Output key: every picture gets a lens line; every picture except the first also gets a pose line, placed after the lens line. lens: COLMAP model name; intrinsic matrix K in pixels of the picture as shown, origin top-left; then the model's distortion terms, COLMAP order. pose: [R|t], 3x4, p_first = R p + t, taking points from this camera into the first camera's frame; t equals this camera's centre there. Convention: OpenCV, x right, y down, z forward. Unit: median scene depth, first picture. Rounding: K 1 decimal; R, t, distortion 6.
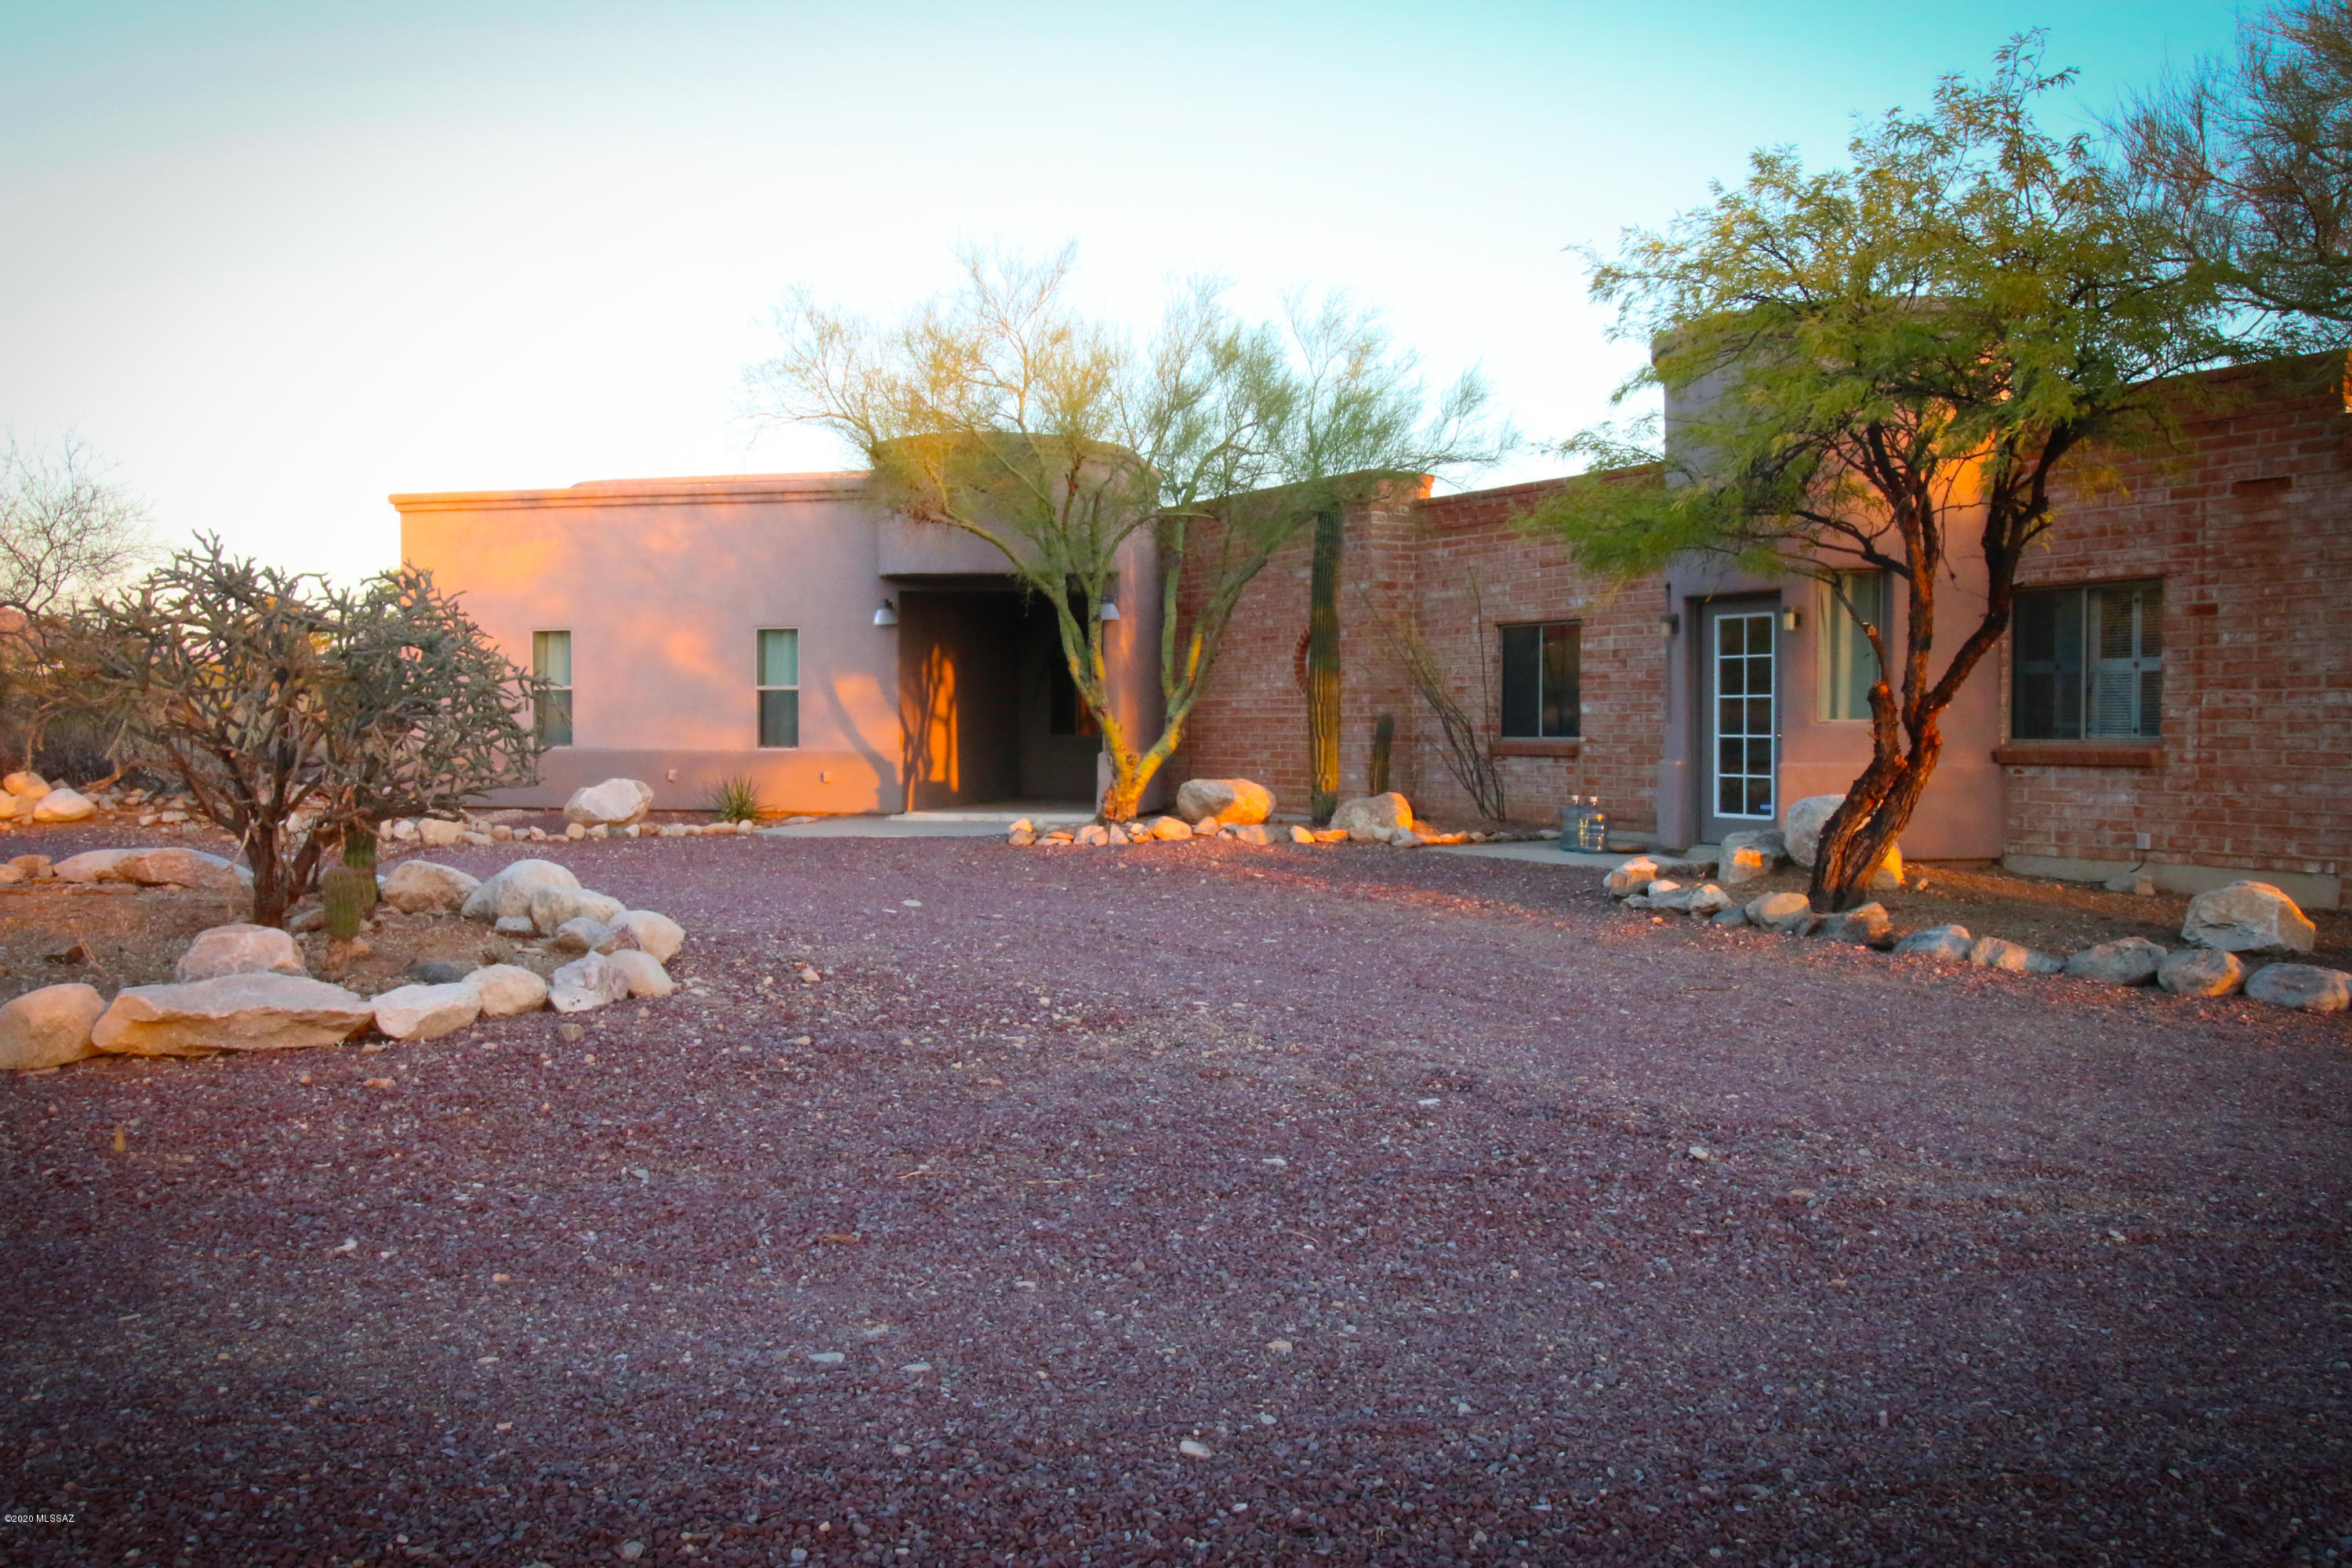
lens RADIAL K [[1946.2, 0, 1175.3], [0, 1946.2, 784.4], [0, 0, 1]] dist [0.000338, 0.001494]
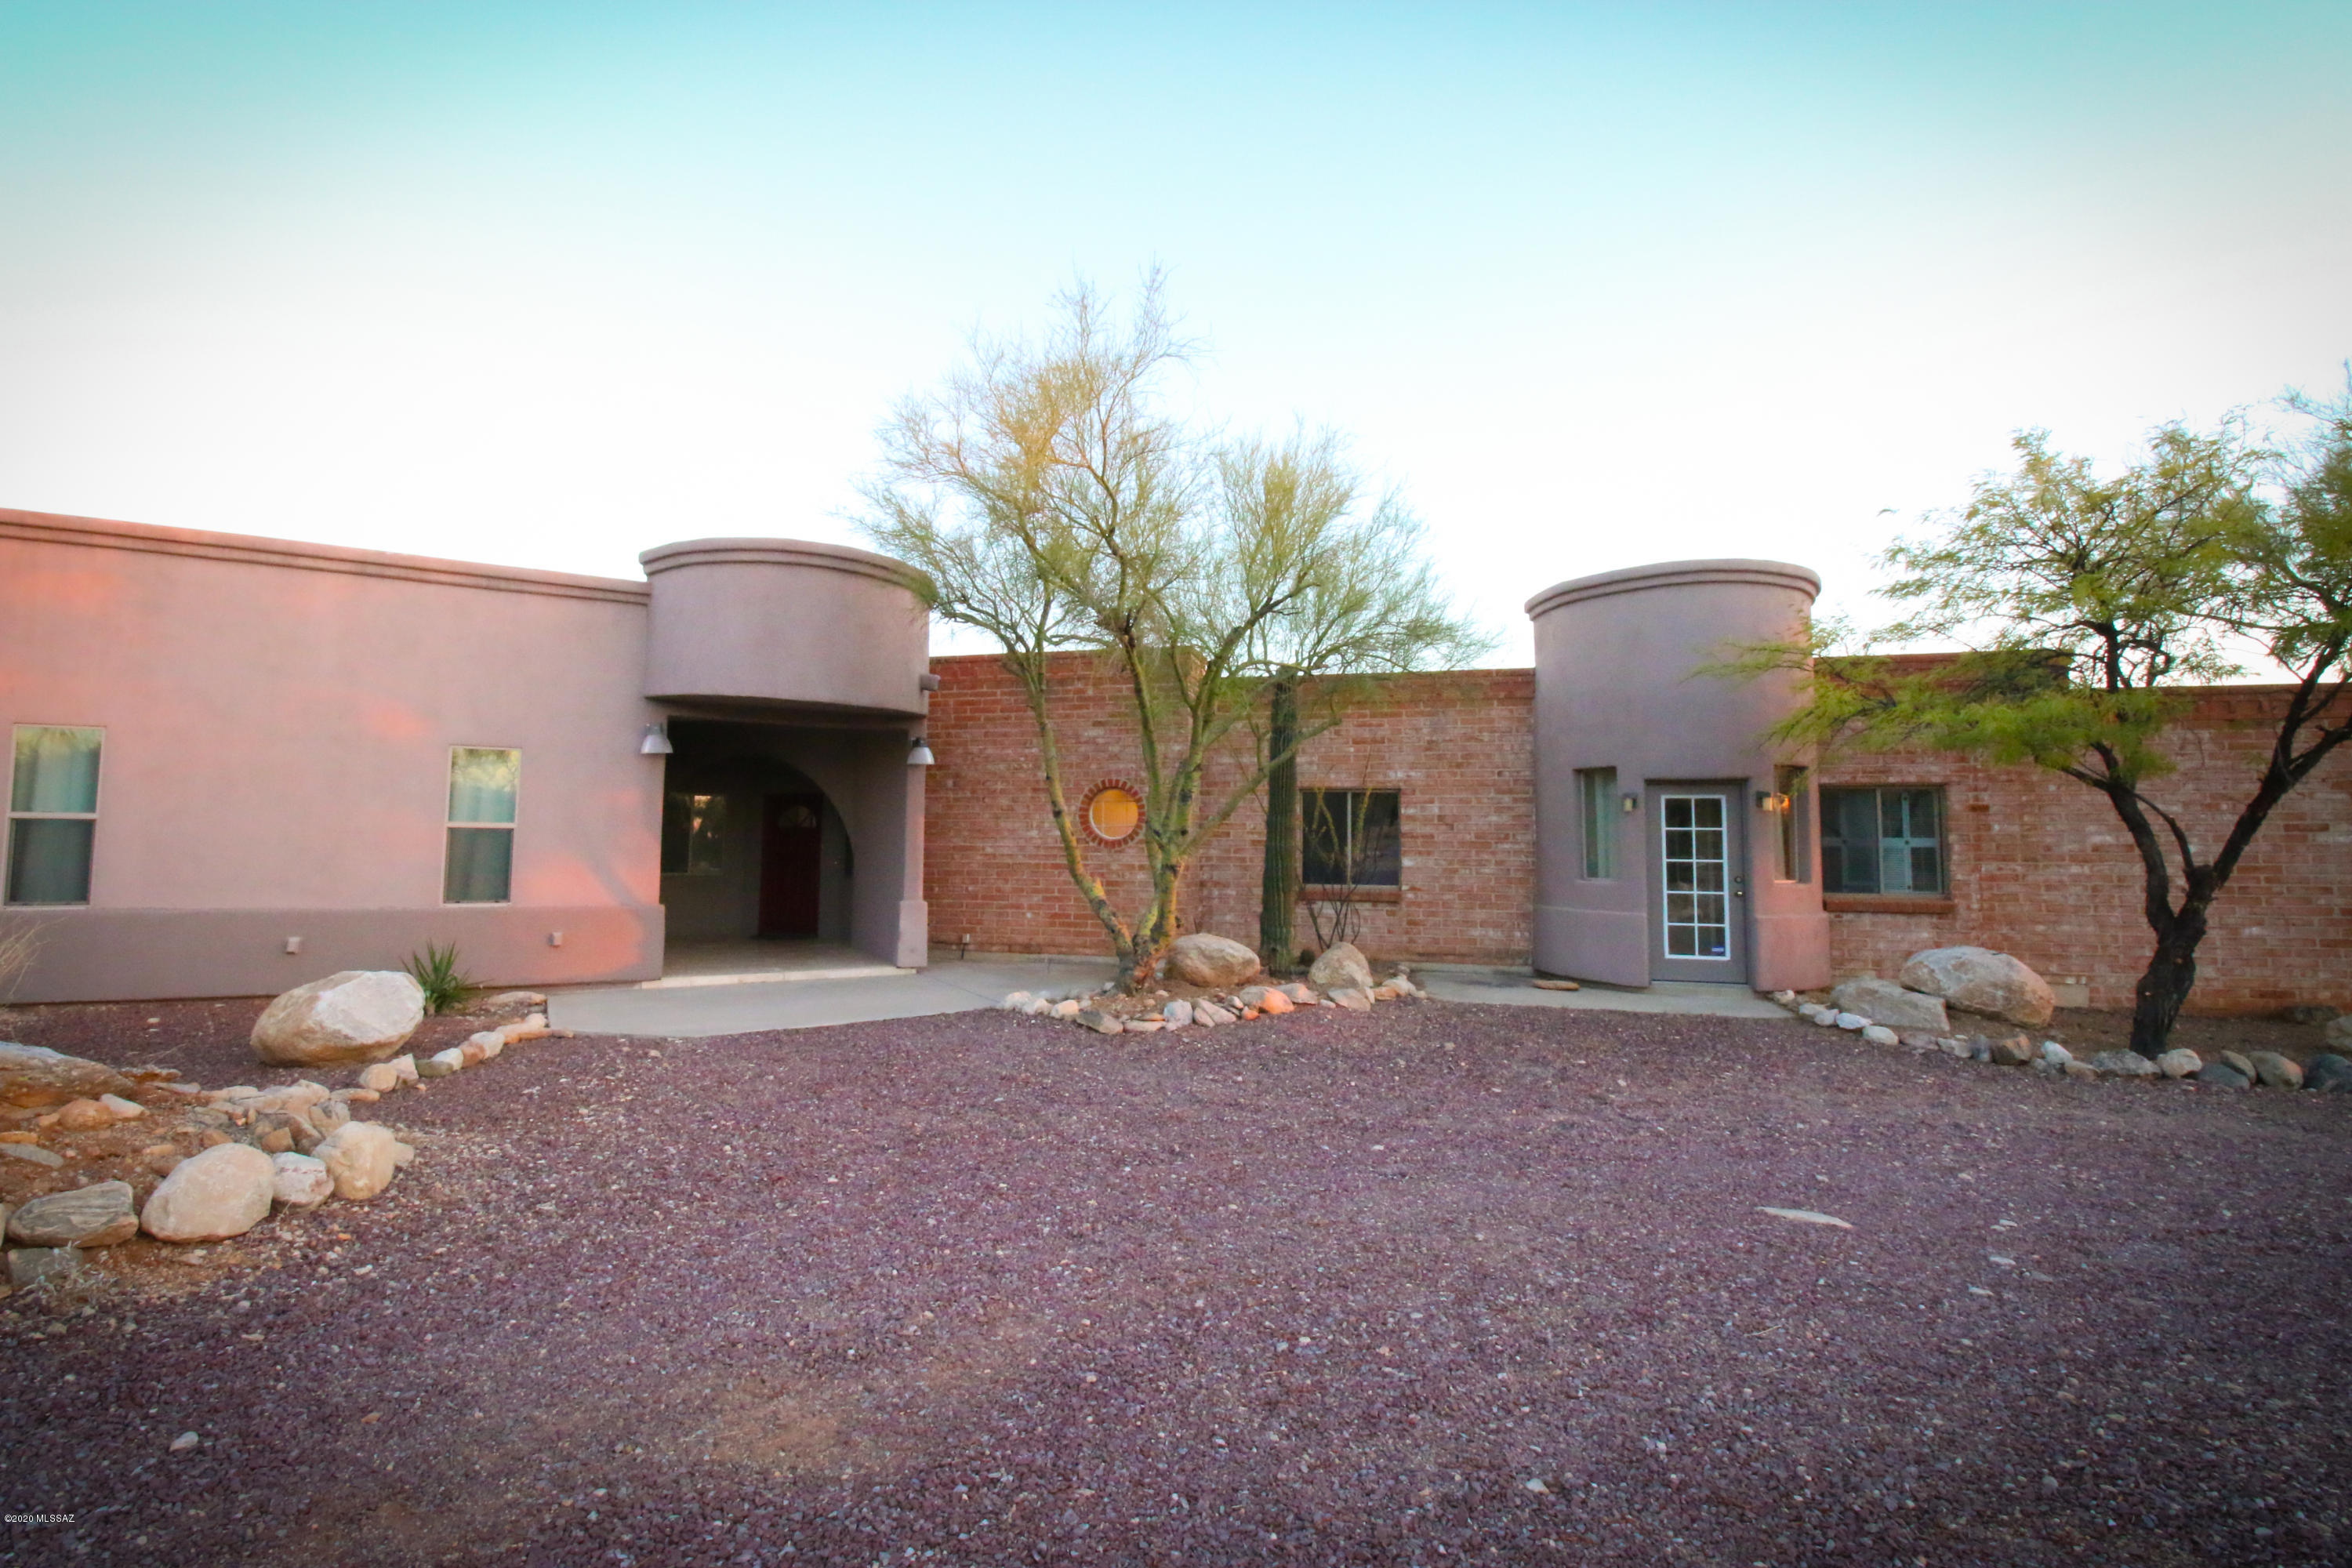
lens RADIAL K [[1083.0, 0, 1179.4], [0, 1083.0, 780.8], [0, 0, 1]] dist [-0.011495, -0.008556]
pose [[0.728392, 0.048972, 0.683408, -0.455906], [0.008832, 0.996688, -0.080834, -0.046303], [-0.685104, 0.064915, 0.725547, 0.769569]]
